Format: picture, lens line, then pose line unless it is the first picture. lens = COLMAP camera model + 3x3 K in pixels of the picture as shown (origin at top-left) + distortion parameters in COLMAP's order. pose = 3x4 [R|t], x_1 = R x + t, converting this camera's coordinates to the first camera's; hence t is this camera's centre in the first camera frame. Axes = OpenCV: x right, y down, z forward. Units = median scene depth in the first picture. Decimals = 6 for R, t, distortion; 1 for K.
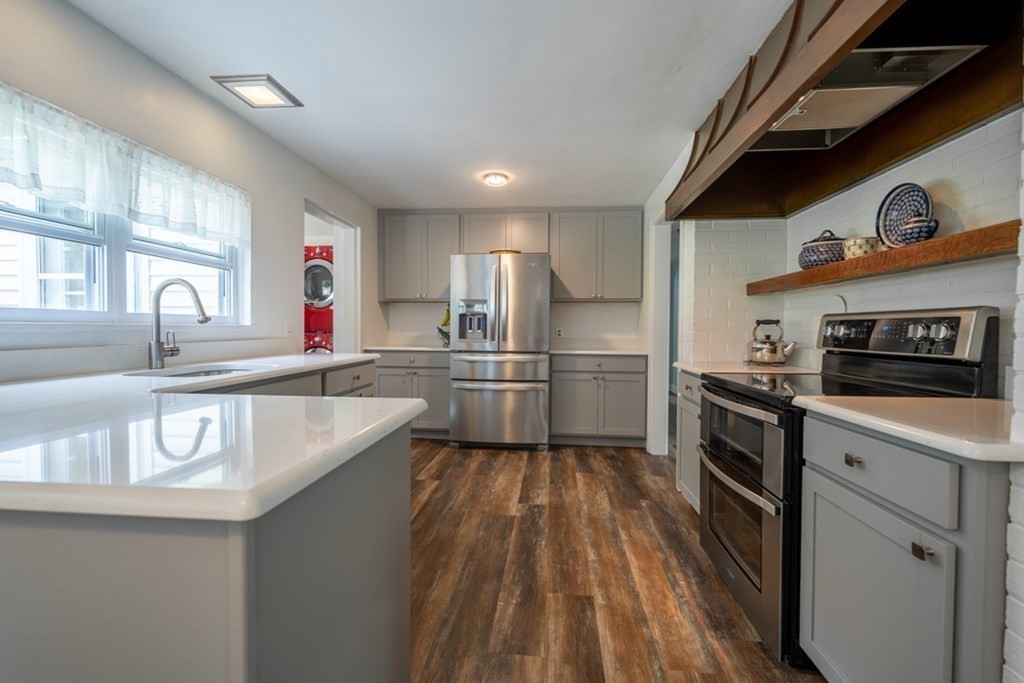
lens RADIAL K [[416.5, 0, 512.0], [0, 416.5, 341.5], [0, 0, 1]] dist [-0.000044, -0.000132]
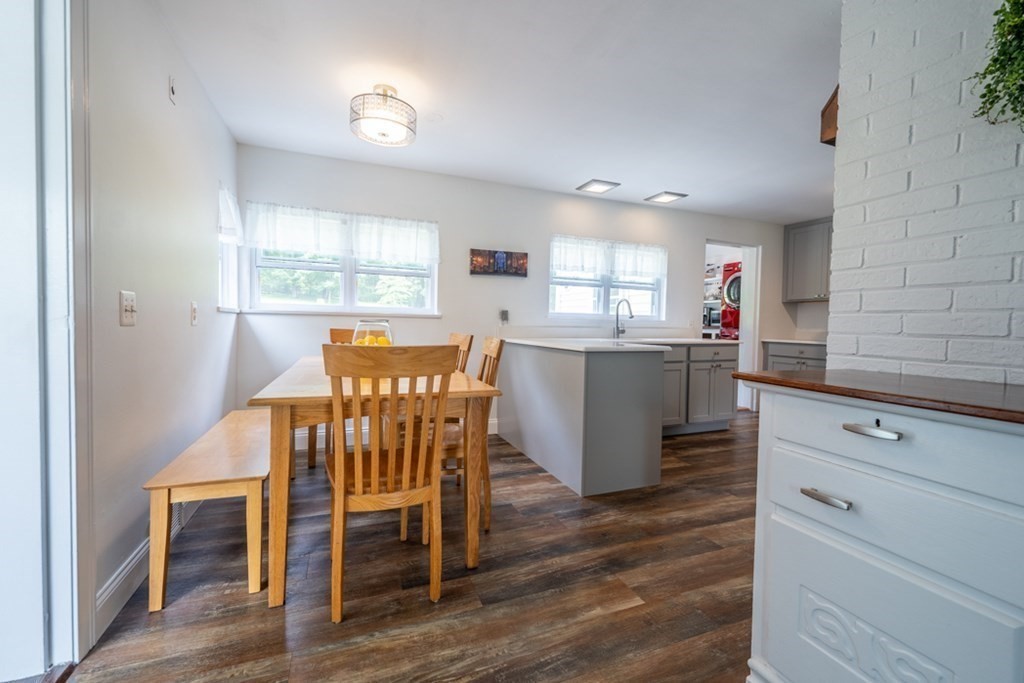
lens RADIAL K [[414.4, 0, 516.3], [0, 414.4, 336.6], [0, 0, 1]] dist [0.000361, -0.000025]
pose [[0.469166, 0.026053, -0.882726, 0.891832], [-0.041314, 0.999118, 0.007530, 0.058746], [0.882143, 0.032936, 0.469828, -0.549928]]
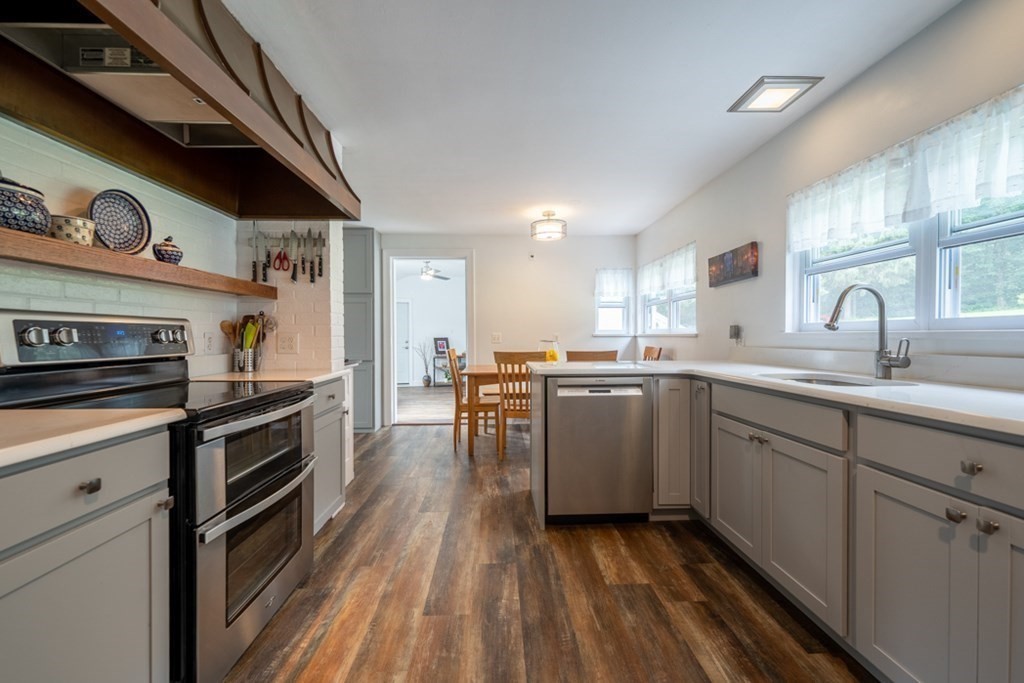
lens RADIAL K [[410.4, 0, 511.5], [0, 410.4, 340.1], [0, 0, 1]] dist [0.003423, -0.000046]
pose [[-0.990311, -0.002544, -0.138841, 0.115840], [-0.008166, 0.999169, 0.039938, -0.052379], [0.138624, 0.040685, -0.989509, 1.790578]]
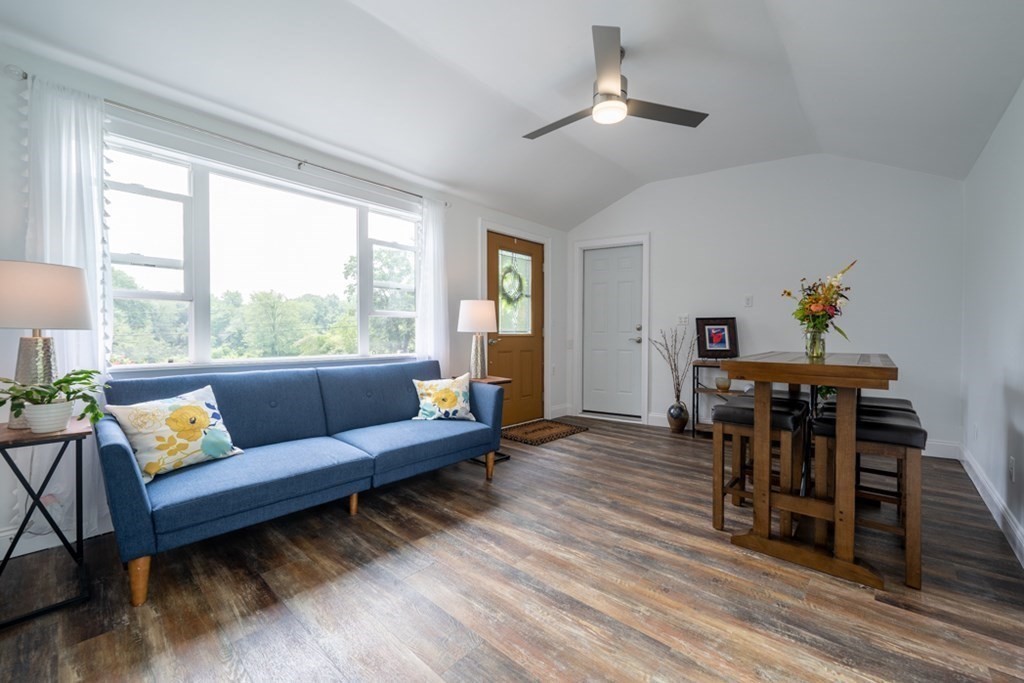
lens RADIAL K [[410.4, 0, 511.5], [0, 410.4, 340.1], [0, 0, 1]] dist [0.003423, -0.000046]
pose [[-0.807948, -0.020575, 0.588894, -0.124346], [0.008986, 0.998844, 0.047226, 0.136611], [-0.589185, 0.043448, -0.806829, -1.110942]]
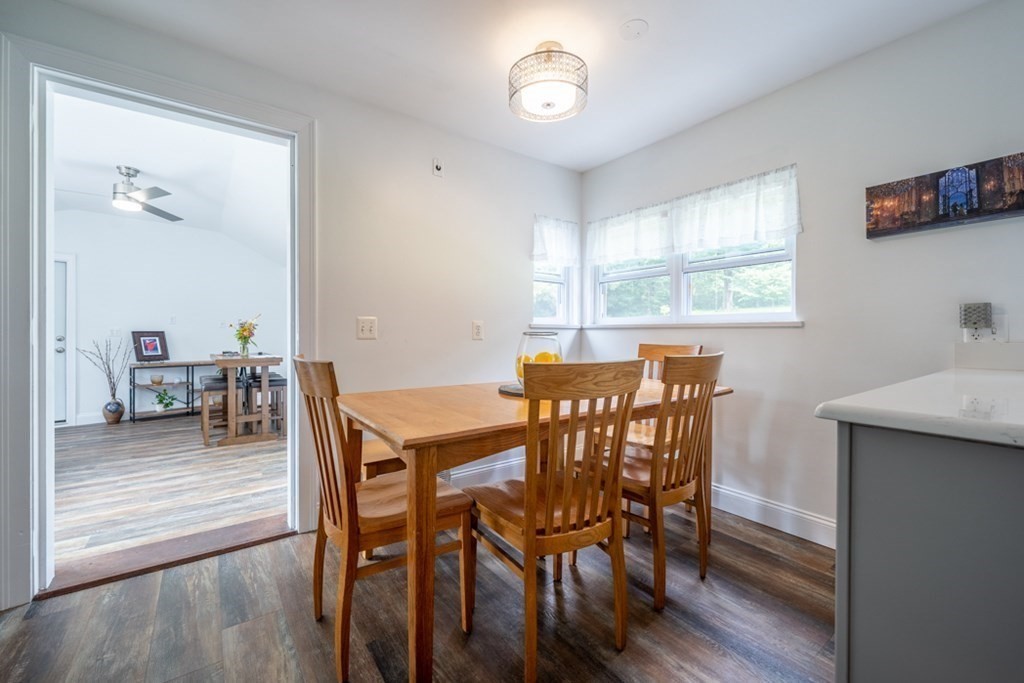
lens RADIAL K [[417.0, 0, 503.2], [0, 417.0, 335.1], [0, 0, 1]] dist [-0.001145, -0.000214]
pose [[-0.746903, -0.007964, -0.664885, 0.362077], [-0.029416, 0.999345, 0.021075, 0.024004], [0.664282, 0.035300, -0.746648, 0.349499]]
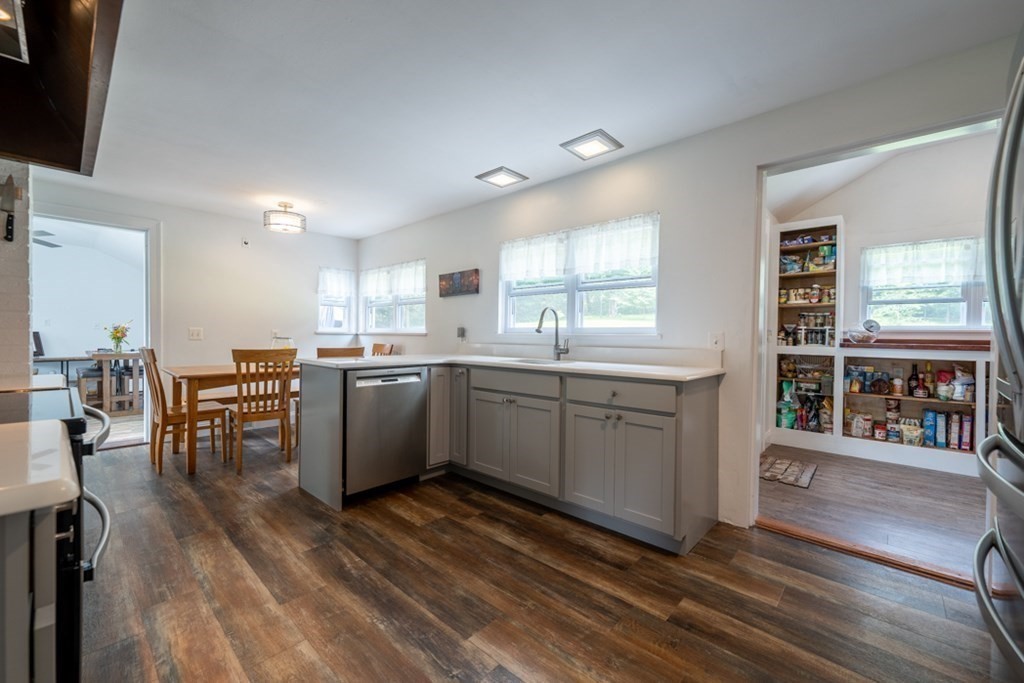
lens RADIAL K [[410.4, 0, 511.5], [0, 410.4, 340.1], [0, 0, 1]] dist [0.003423, -0.000046]
pose [[-0.597696, -0.006090, -0.801699, 0.598391], [-0.041606, 0.998859, 0.023431, -0.048289], [0.800642, 0.047360, -0.597268, 1.833212]]
